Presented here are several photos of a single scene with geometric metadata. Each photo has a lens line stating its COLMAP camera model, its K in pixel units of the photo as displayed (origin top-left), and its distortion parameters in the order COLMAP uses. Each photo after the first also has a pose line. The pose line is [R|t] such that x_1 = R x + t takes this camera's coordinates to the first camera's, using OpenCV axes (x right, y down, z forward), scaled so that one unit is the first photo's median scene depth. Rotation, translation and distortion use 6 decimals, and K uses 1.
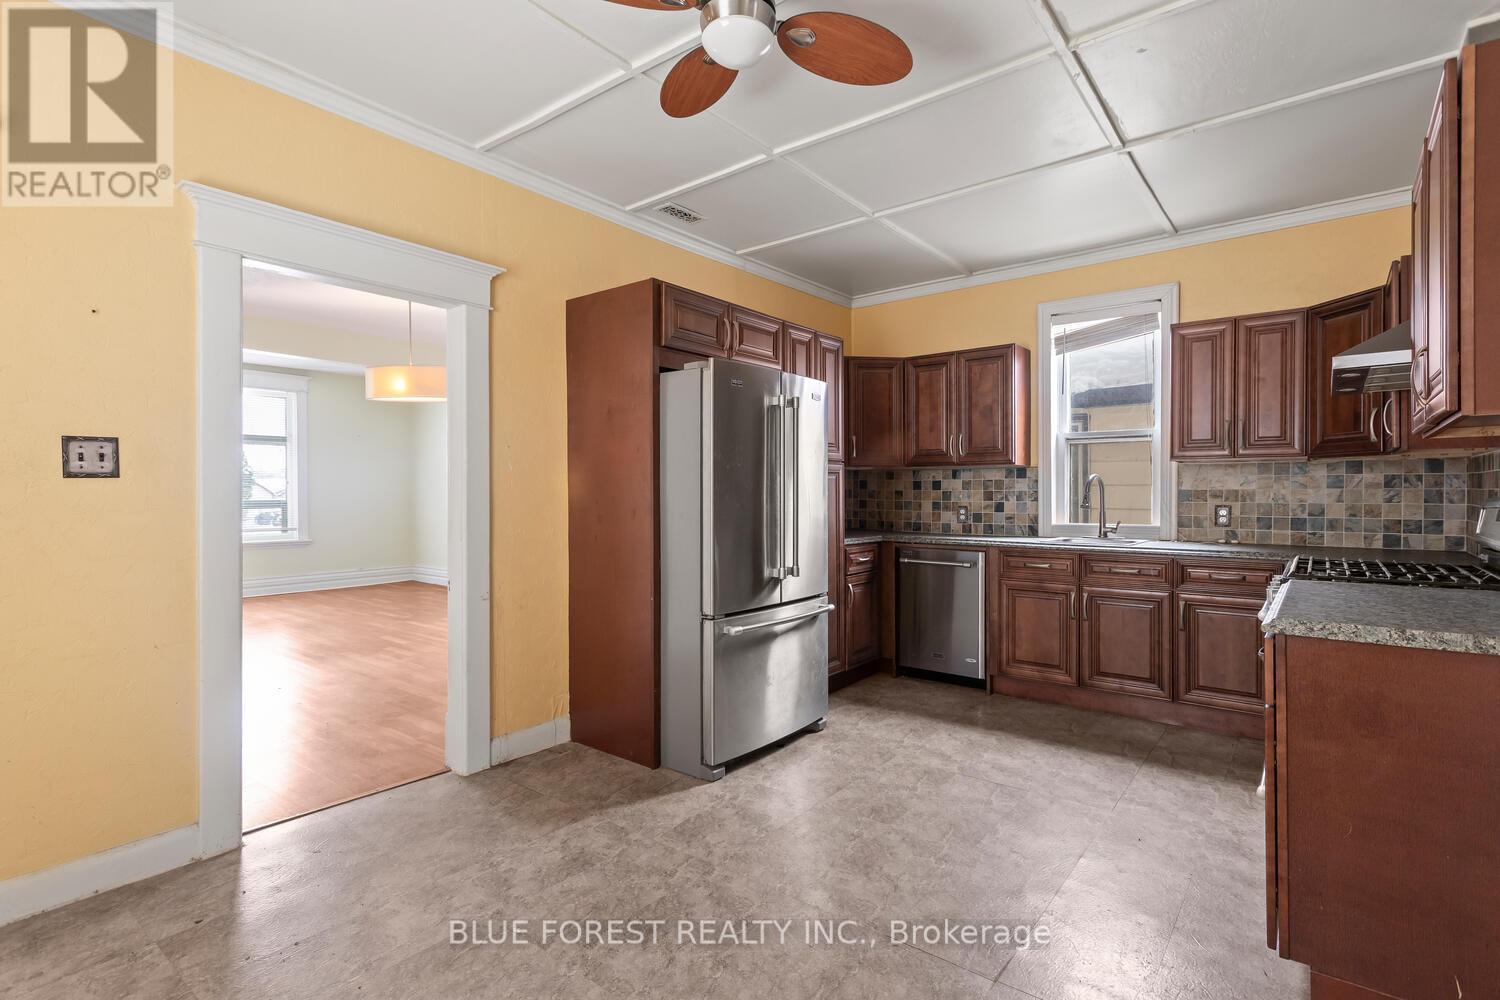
lens RADIAL K [[717.0, 0, 753.4], [0, 717.0, 494.9], [0, 0, 1]] dist [0.003951, 0.001128]
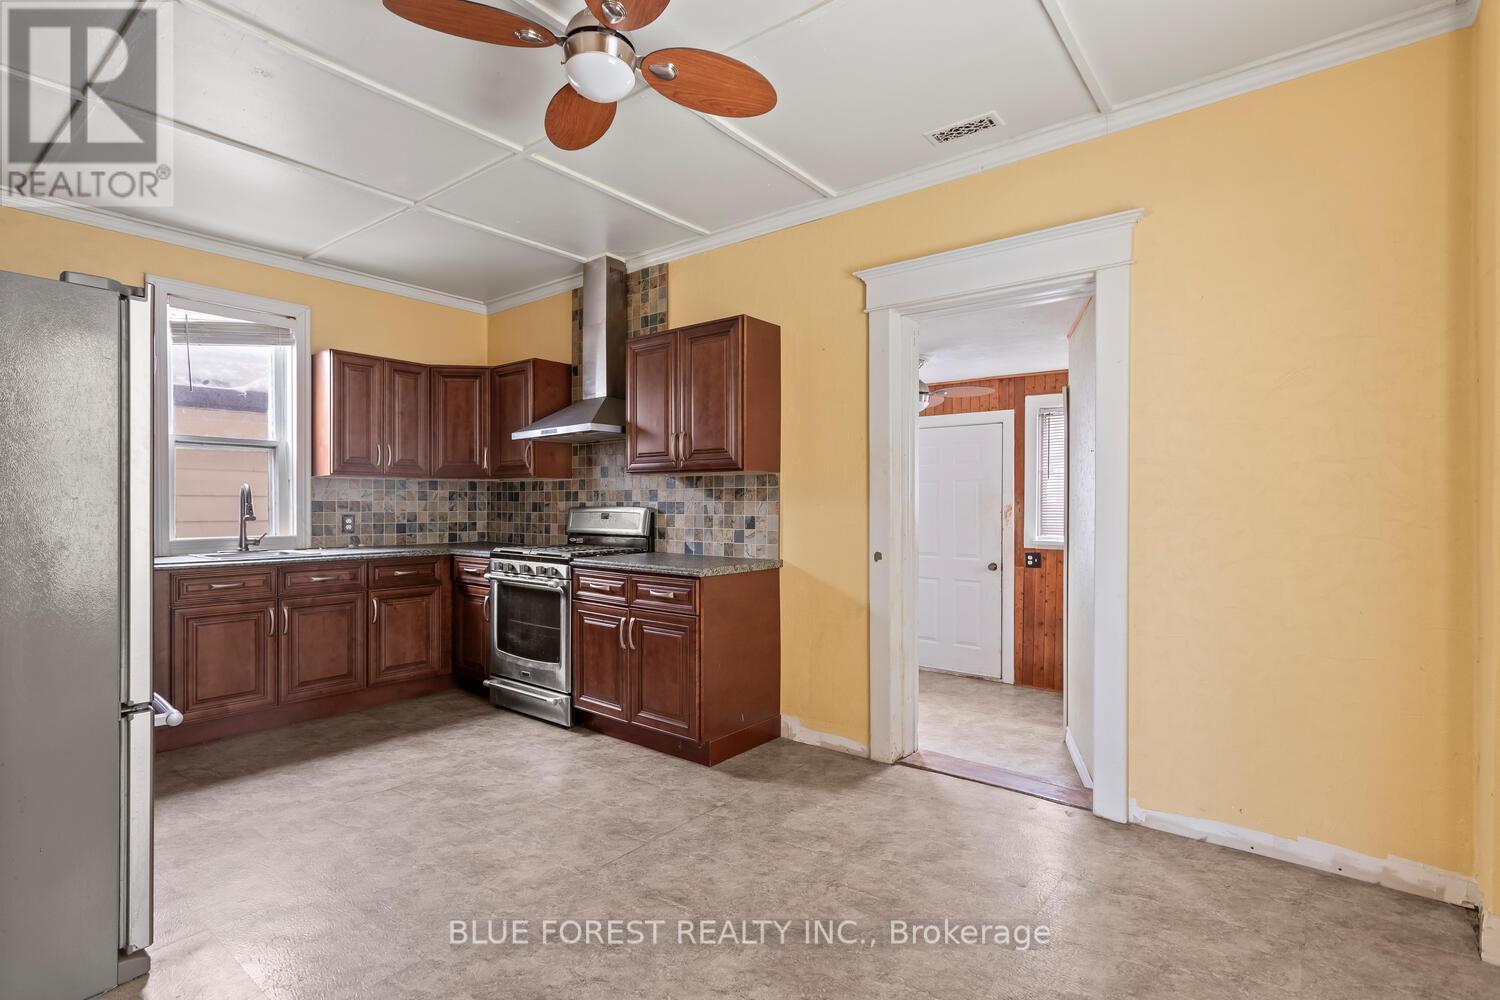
lens RADIAL K [[718.3, 0, 748.6], [0, 718.3, 506.5], [0, 0, 1]] dist [0.000013, 0.000632]
pose [[0.002485, -0.002520, 0.999994, -0.495768], [0.002492, 0.999994, 0.002514, 0.000077], [-0.999994, 0.002486, 0.002491, 0.357854]]
